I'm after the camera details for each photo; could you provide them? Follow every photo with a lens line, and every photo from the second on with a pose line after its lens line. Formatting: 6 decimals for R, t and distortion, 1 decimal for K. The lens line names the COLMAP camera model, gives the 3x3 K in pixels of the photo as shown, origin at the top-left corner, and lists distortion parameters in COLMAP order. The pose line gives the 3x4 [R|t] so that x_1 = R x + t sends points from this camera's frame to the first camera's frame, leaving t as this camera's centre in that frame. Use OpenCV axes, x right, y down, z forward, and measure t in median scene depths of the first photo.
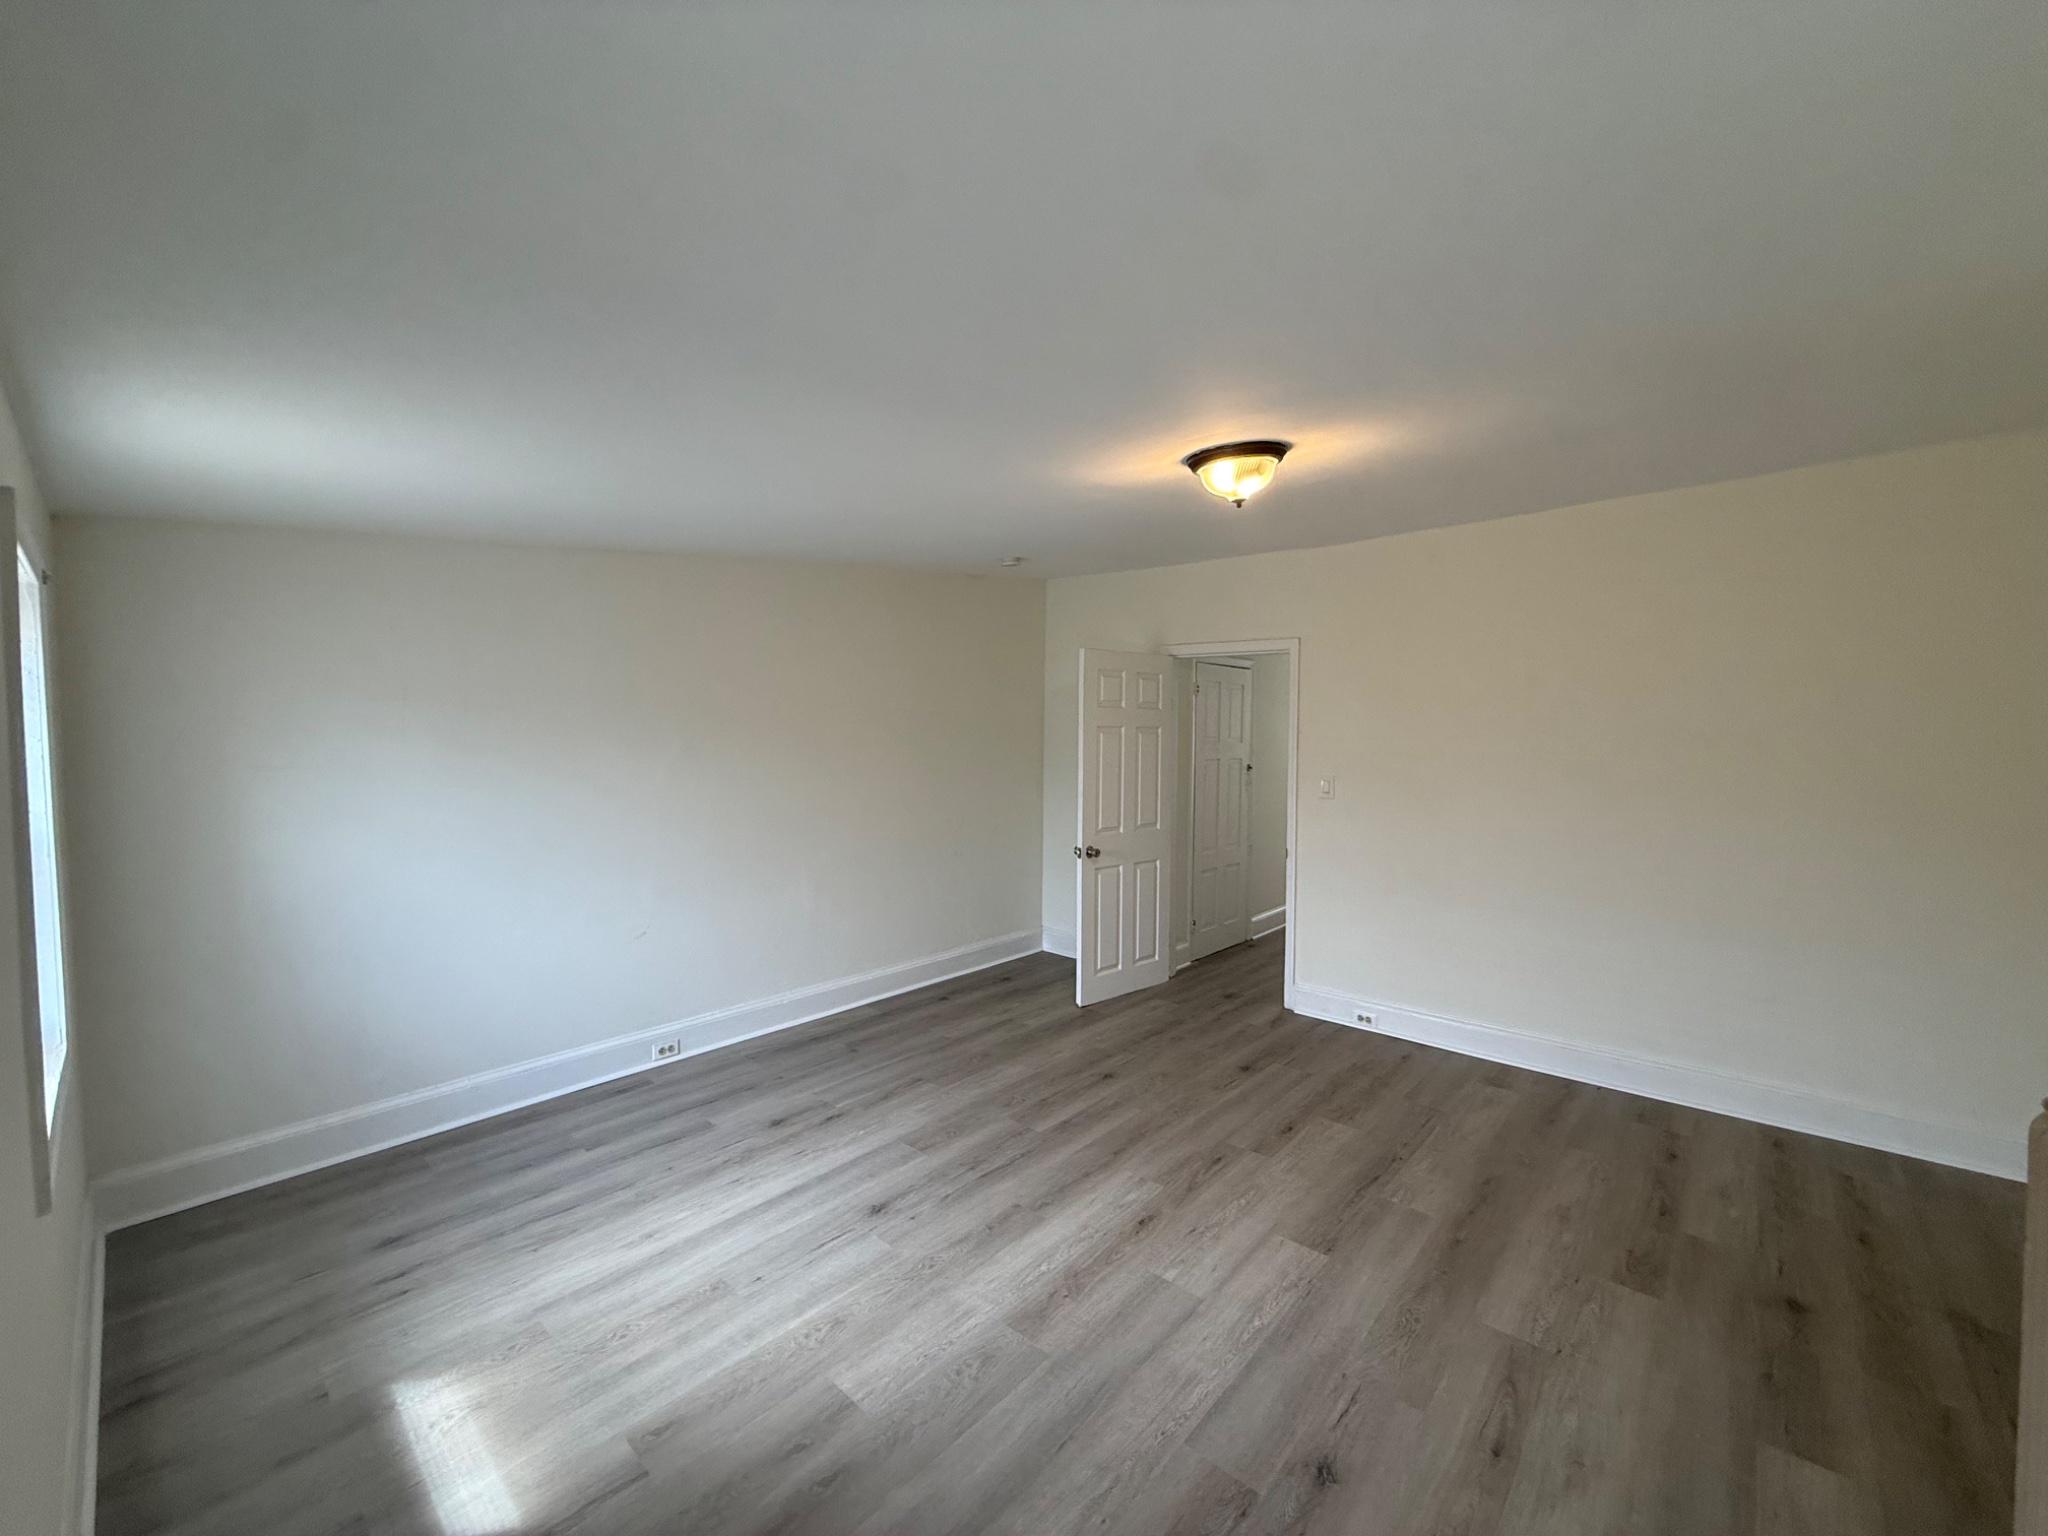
lens RADIAL K [[818.0, 0, 1017.9], [0, 818.0, 772.7], [0, 0, 1]] dist [-0.000056, -0.000194]
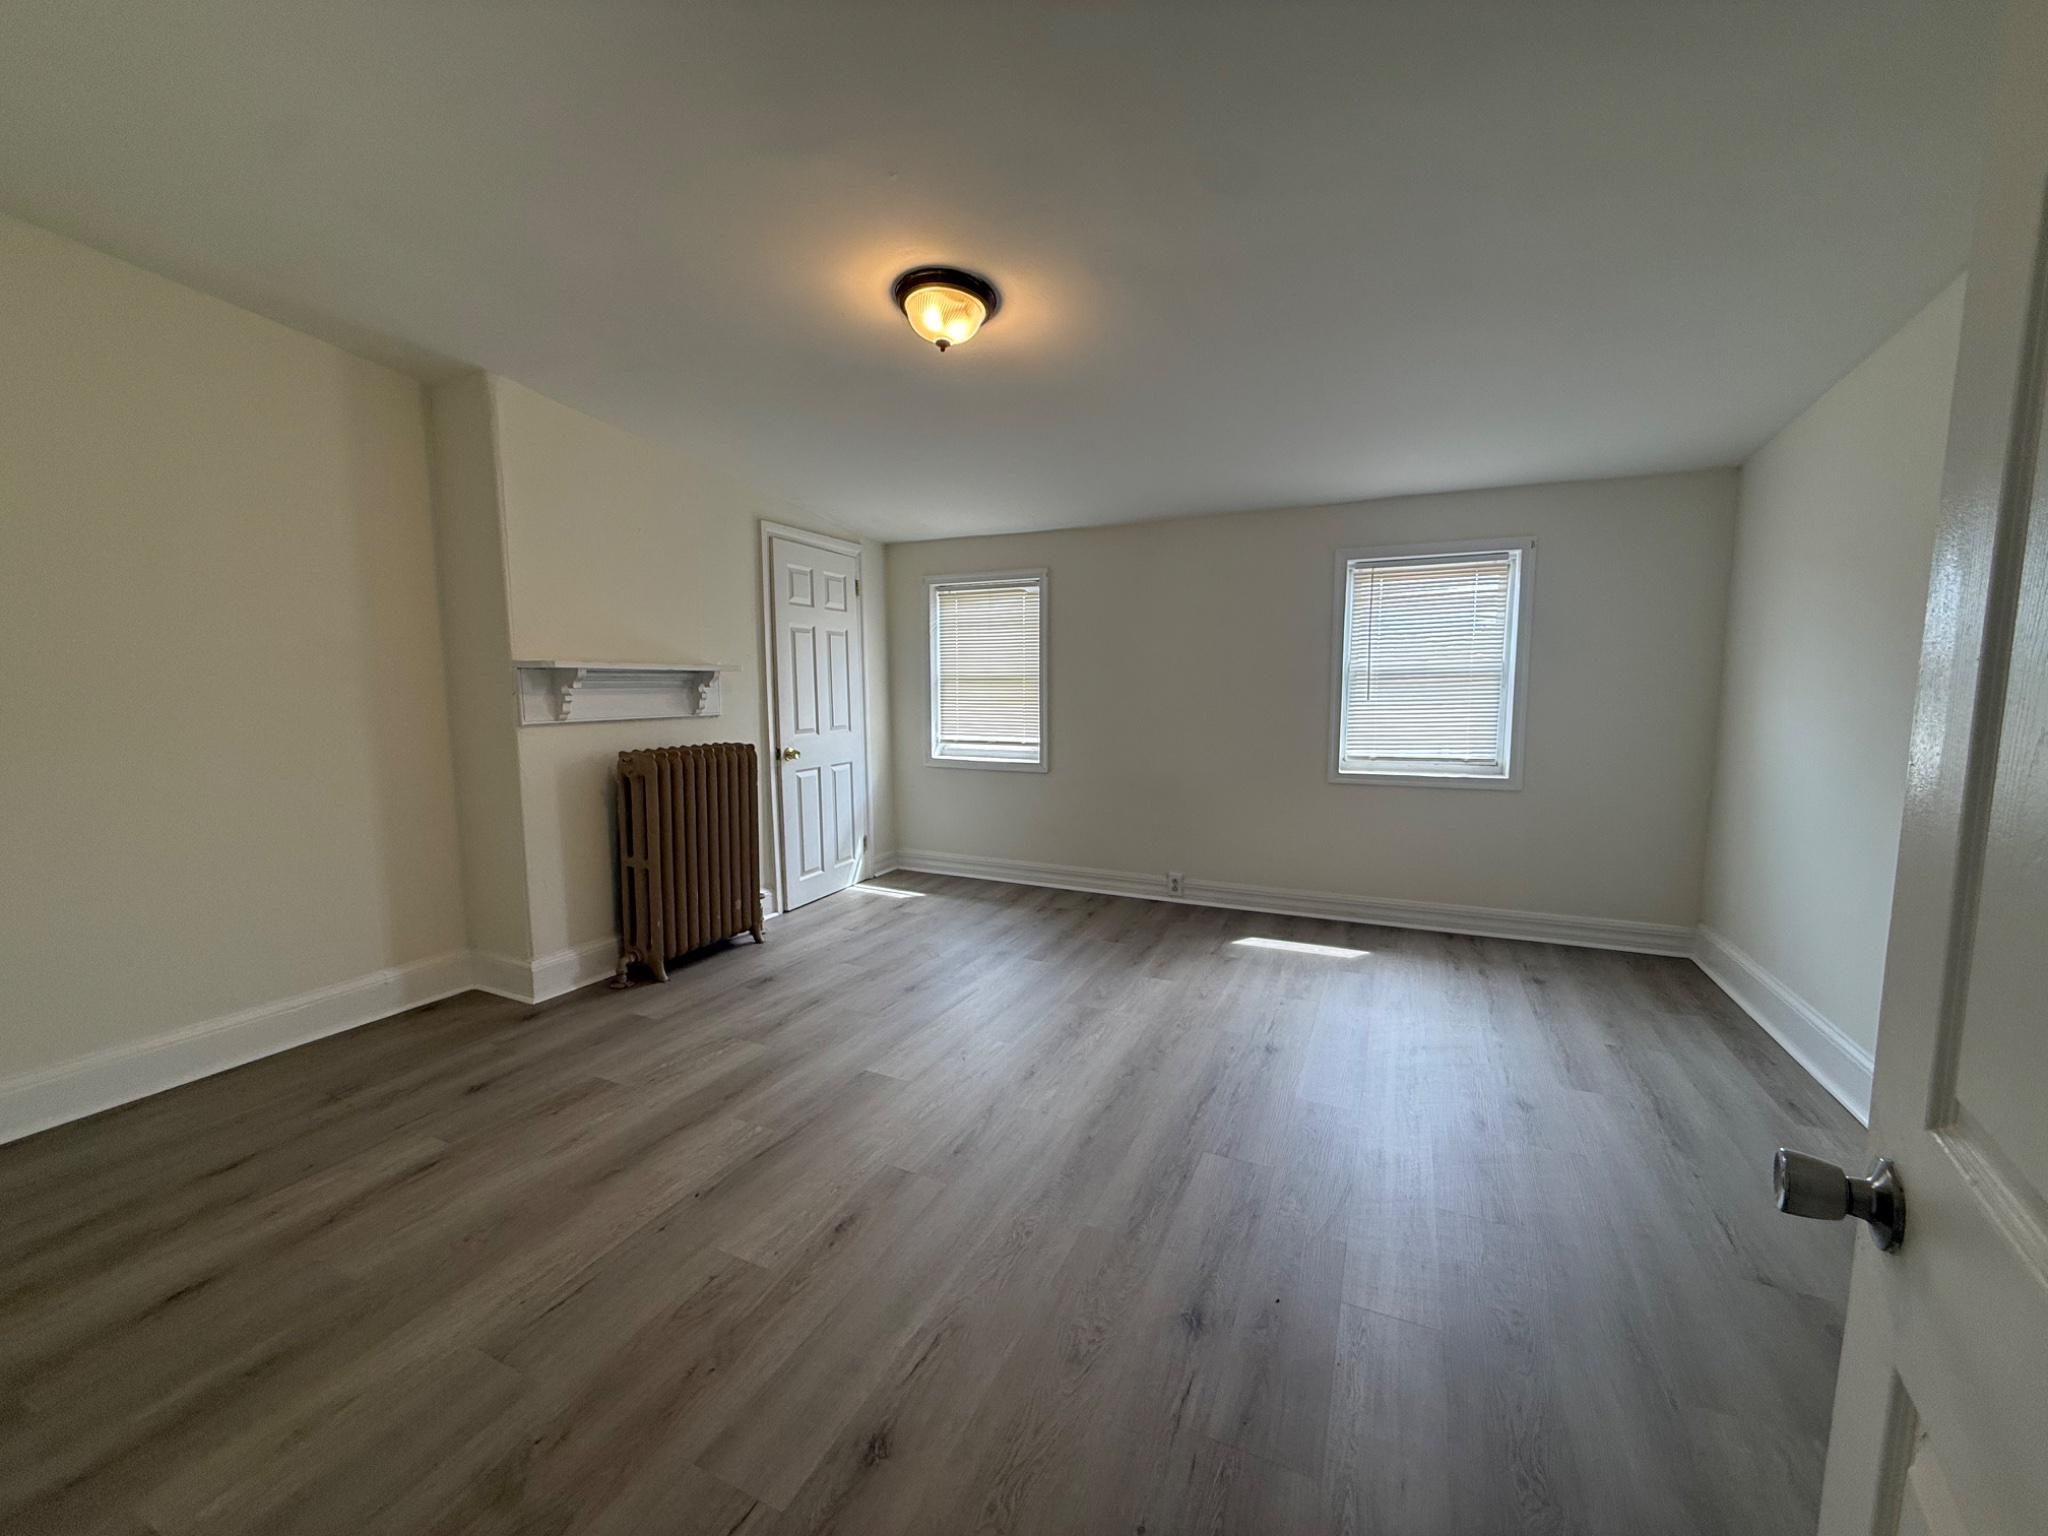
lens RADIAL K [[818.0, 0, 1017.9], [0, 818.0, 772.7], [0, 0, 1]] dist [-0.000056, -0.000194]
pose [[-0.957437, 0.031096, -0.286964, 0.475921], [-0.015175, 0.987383, 0.157624, 0.013406], [0.288245, 0.155269, -0.944884, 2.007896]]
